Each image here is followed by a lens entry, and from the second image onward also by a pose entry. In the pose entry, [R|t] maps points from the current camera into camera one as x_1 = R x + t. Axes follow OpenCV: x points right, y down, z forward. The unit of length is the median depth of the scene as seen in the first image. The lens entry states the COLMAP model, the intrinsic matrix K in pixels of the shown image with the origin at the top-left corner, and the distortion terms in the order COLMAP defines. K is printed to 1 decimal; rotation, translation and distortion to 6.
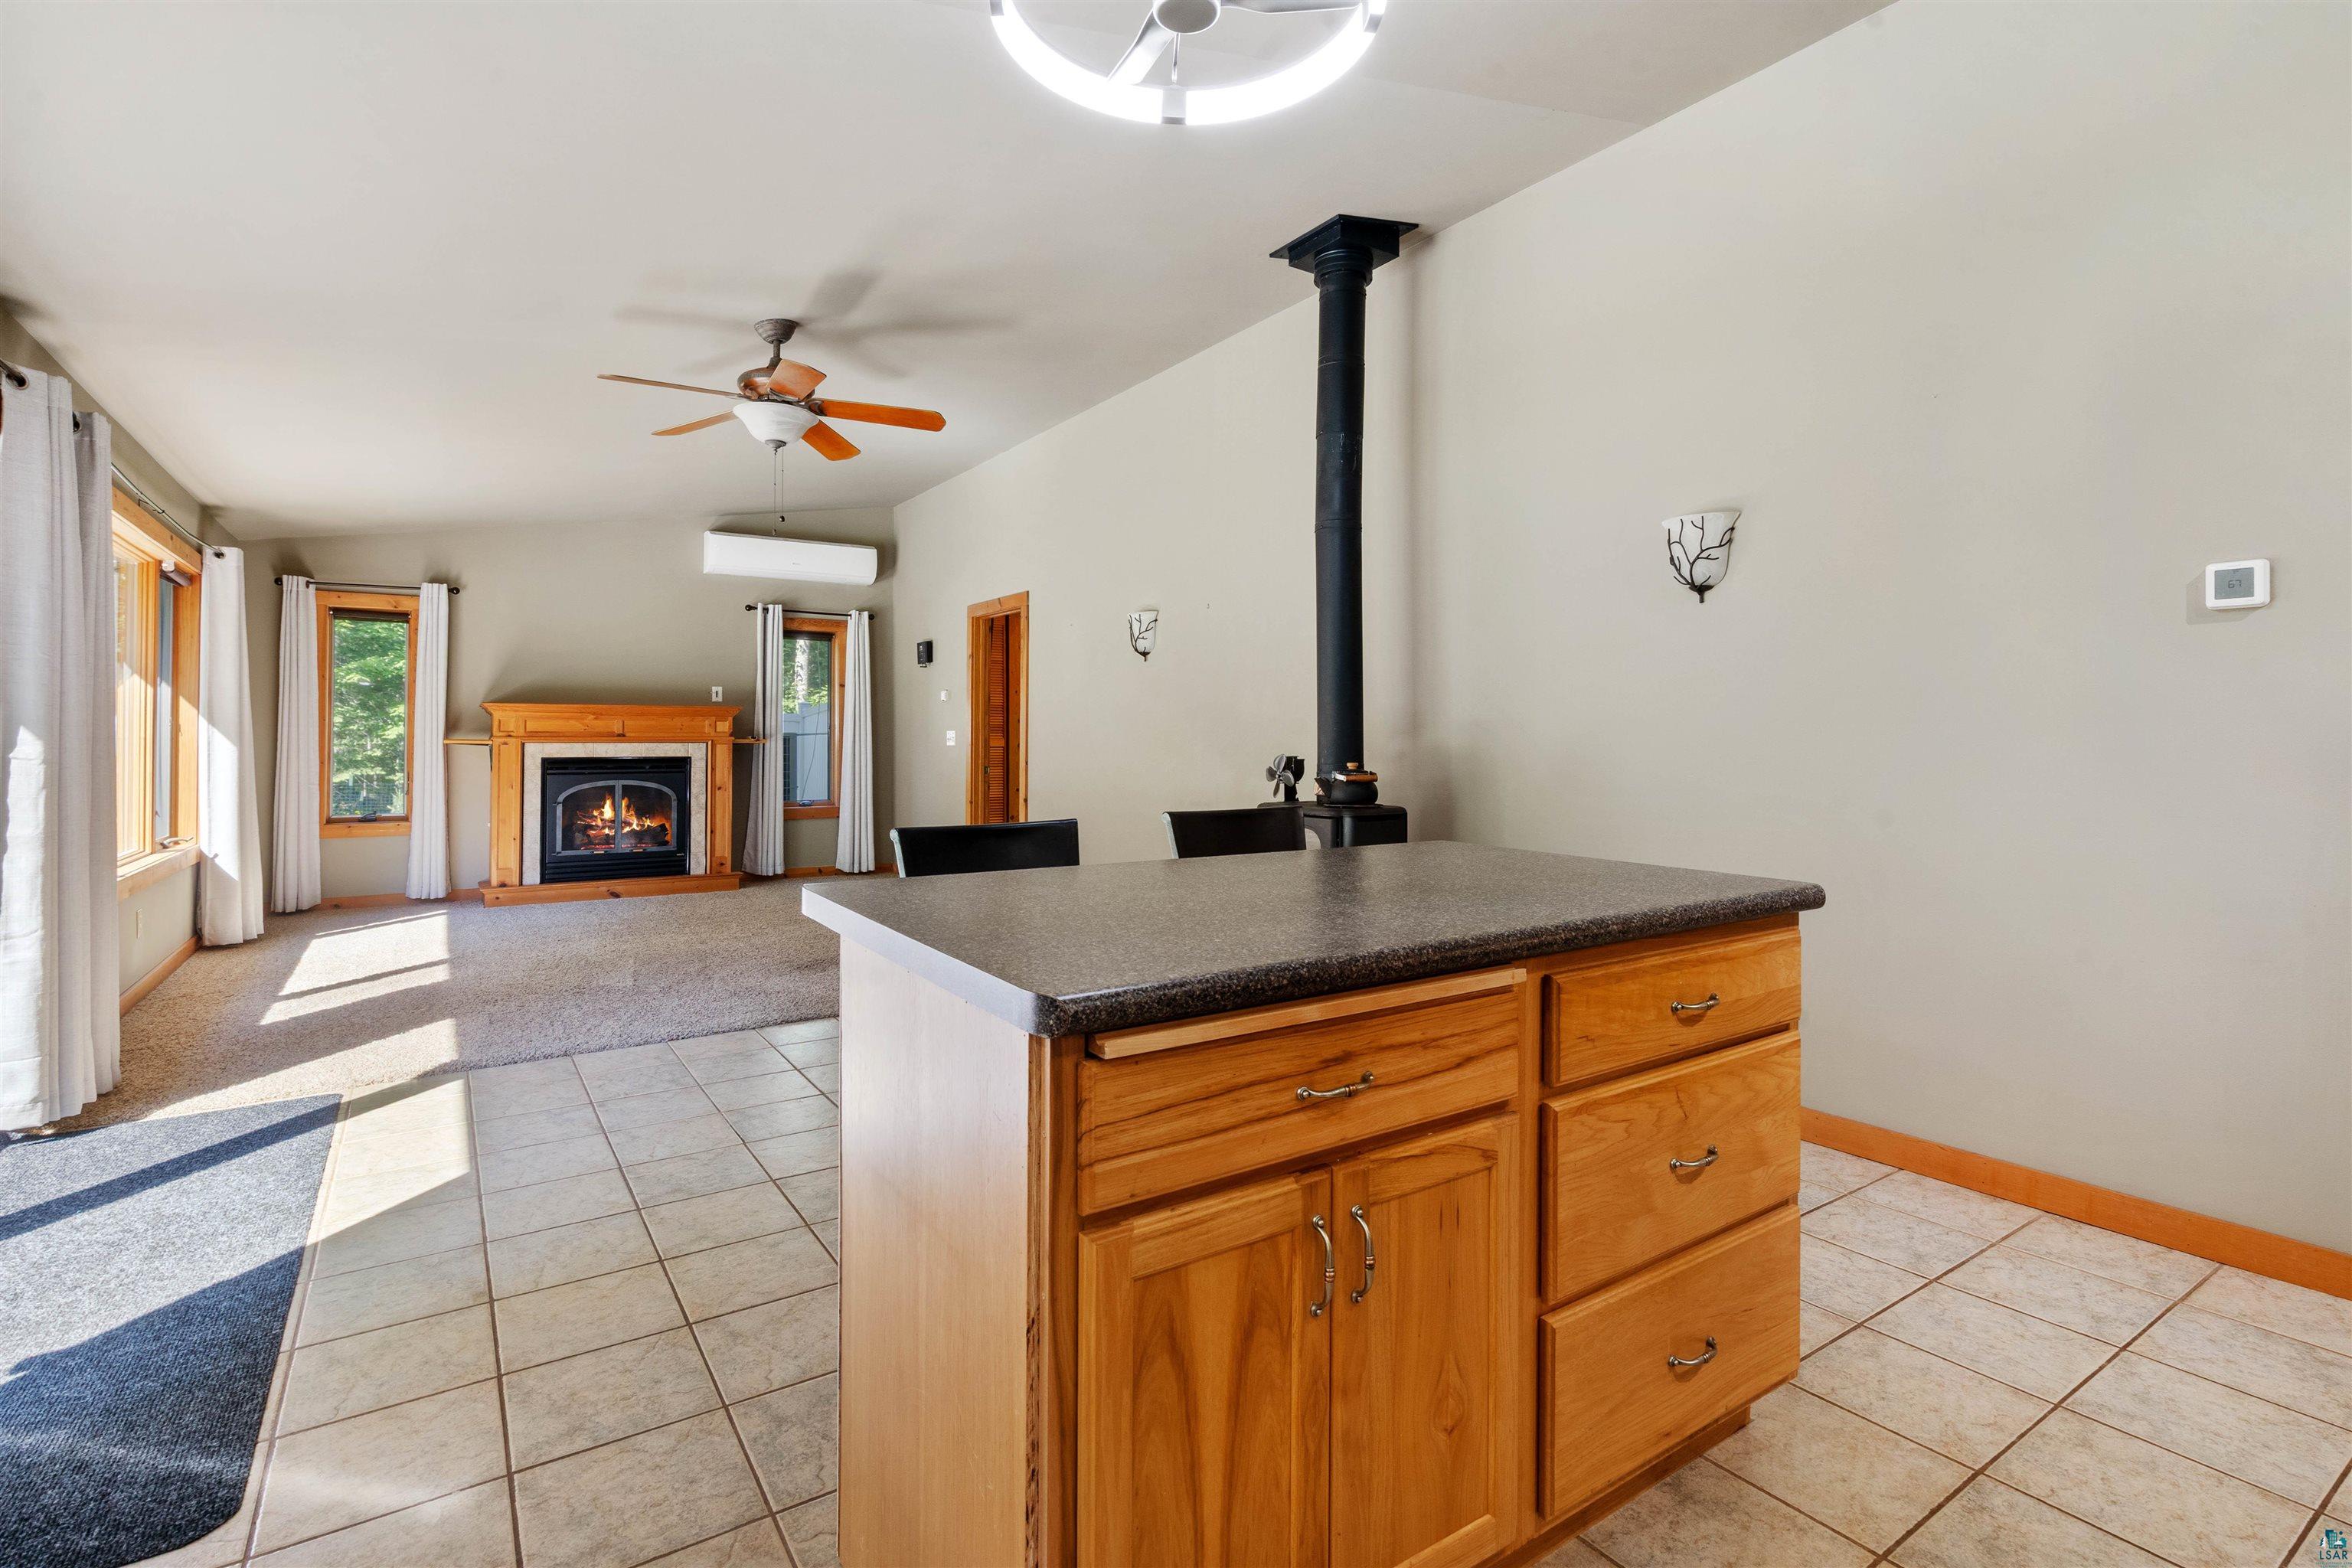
lens RADIAL K [[1077.0, 0, 1137.2], [0, 1077.0, 729.8], [0, 0, 1]] dist [-0.007318, 0.003389]
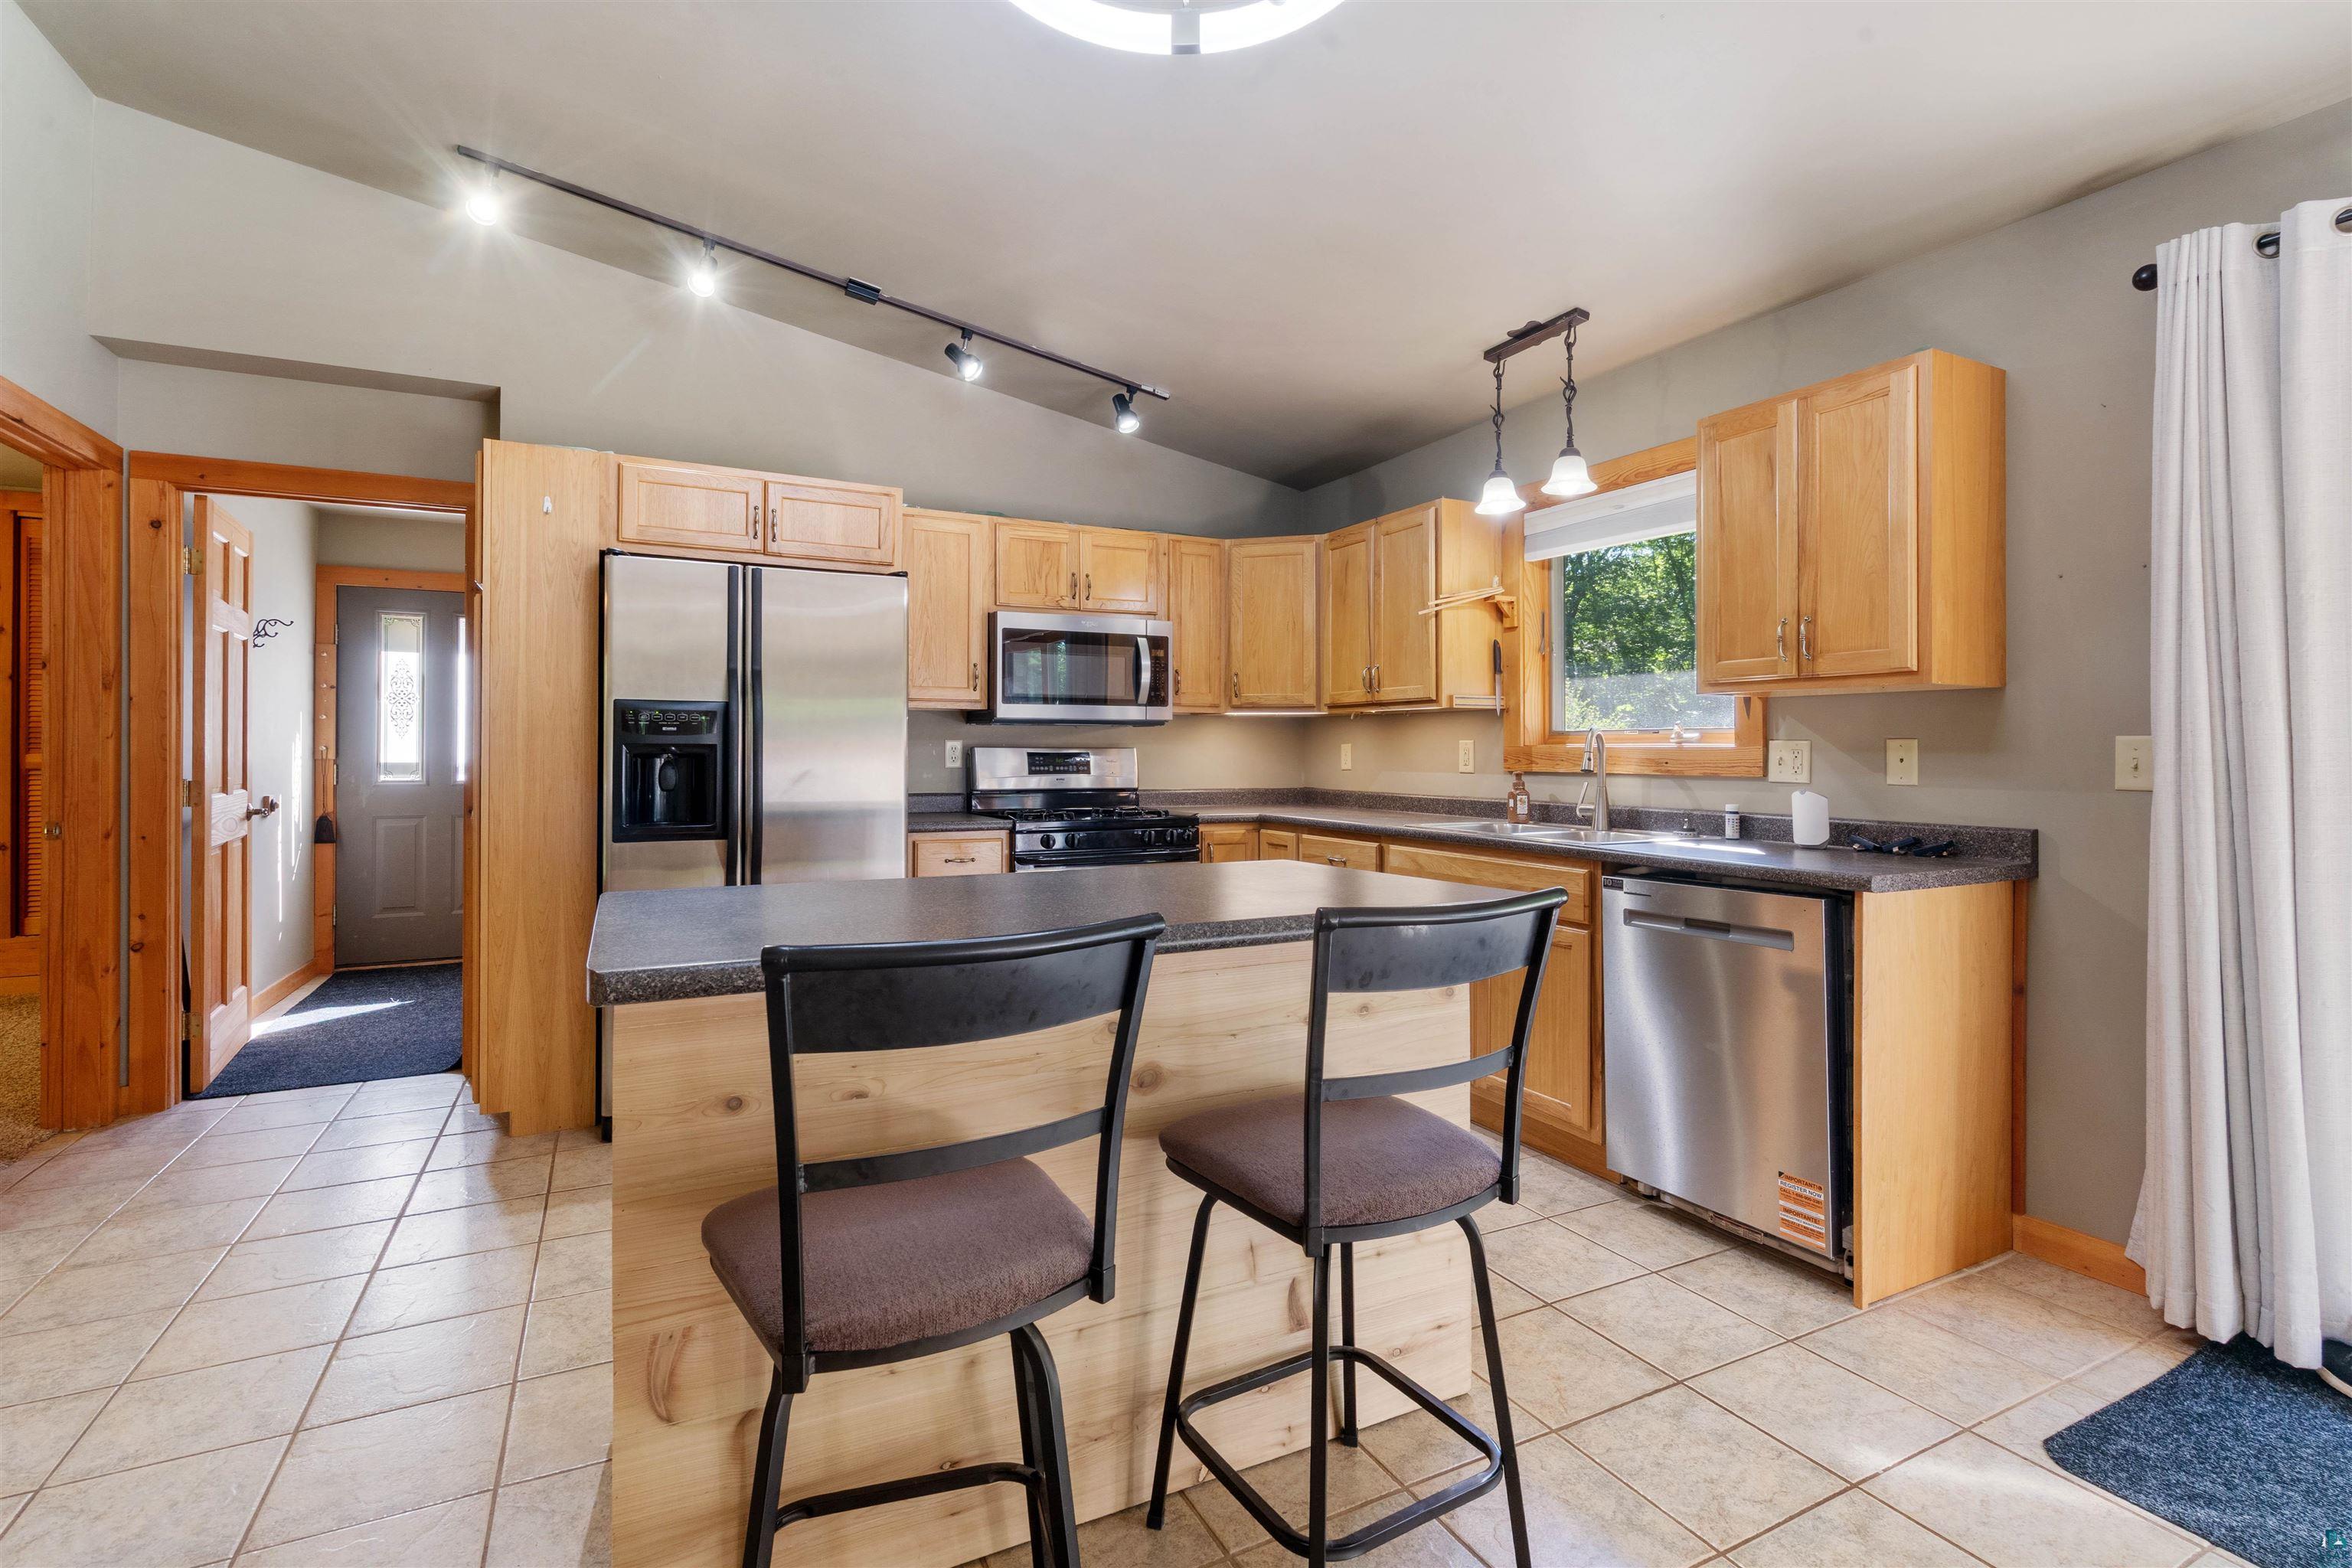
lens RADIAL K [[1077.0, 0, 1183.1], [0, 1077.0, 738.7], [0, 0, 1]] dist [-0.007318, 0.003389]
pose [[-0.995813, 0.000153, 0.091416, -0.009514], [-0.001521, 0.999832, -0.018243, 0.001337], [-0.091403, -0.018306, -0.995646, 0.445975]]
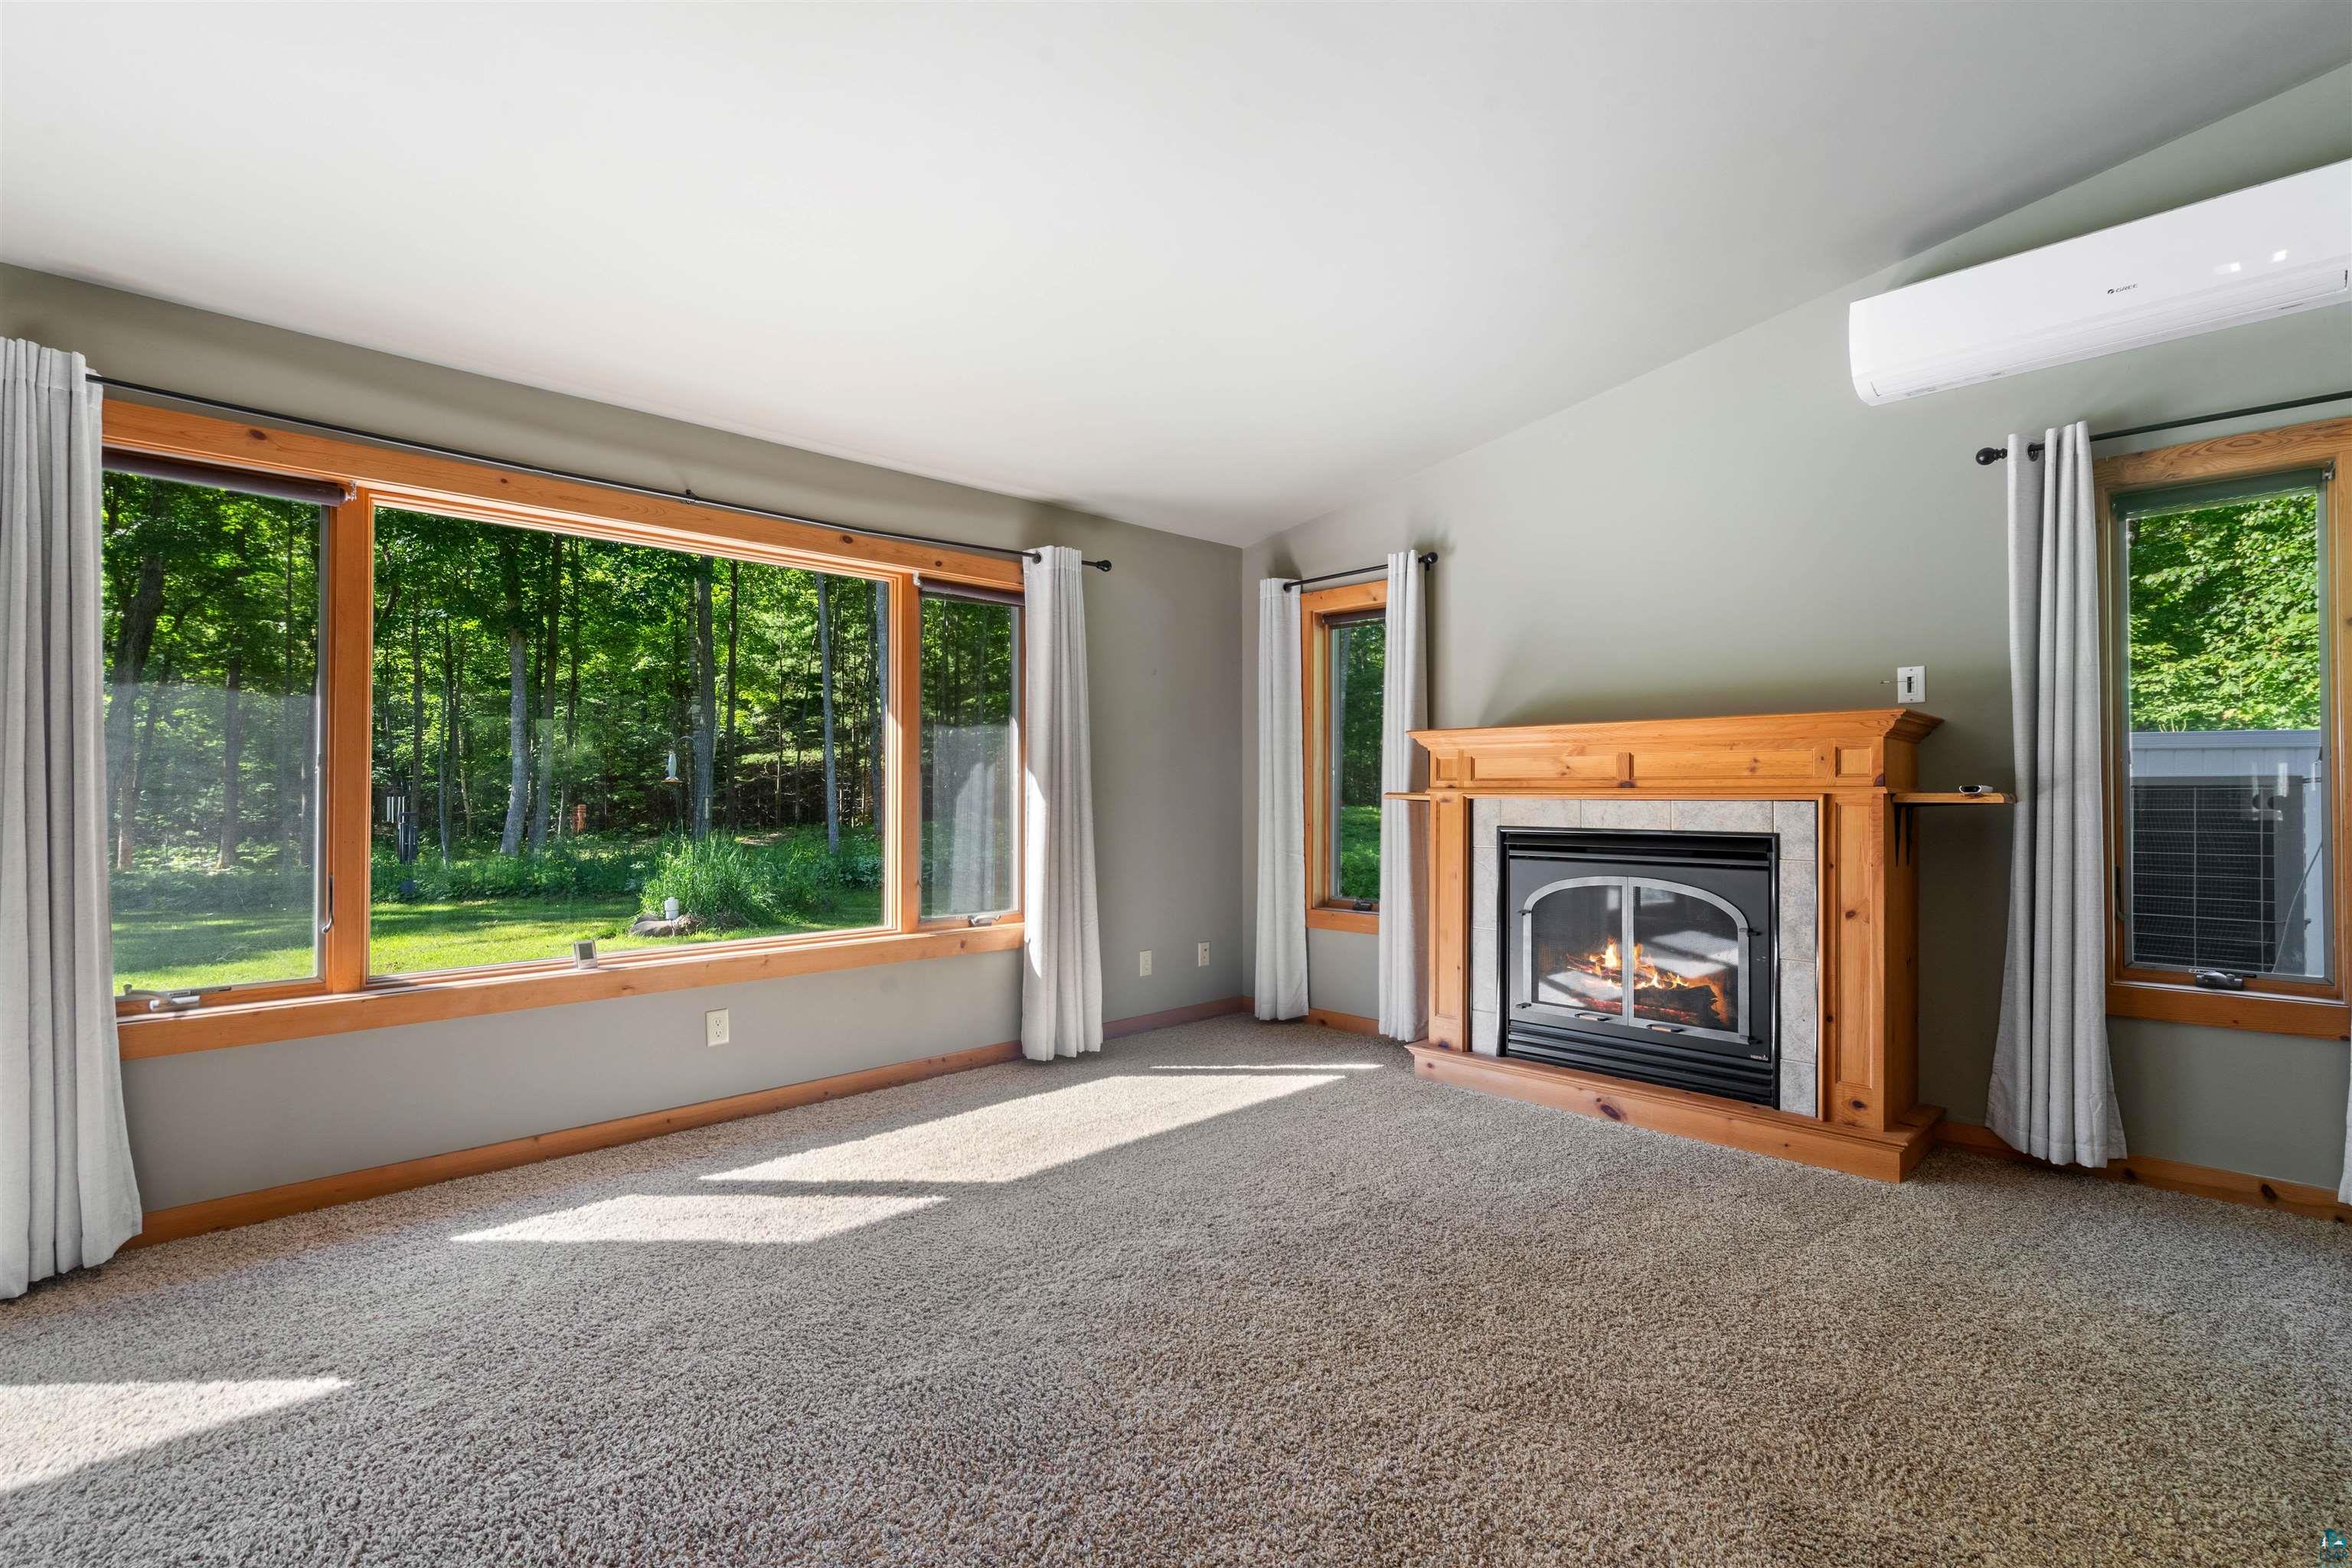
lens RADIAL K [[1077.0, 0, 1174.9], [0, 1077.0, 772.2], [0, 0, 1]] dist [-0.007318, 0.003389]
pose [[0.207106, -0.017866, -0.978155, -0.046951], [0.010612, 0.999815, -0.016015, 0.005041], [0.978261, -0.007064, 0.207258, 0.698264]]
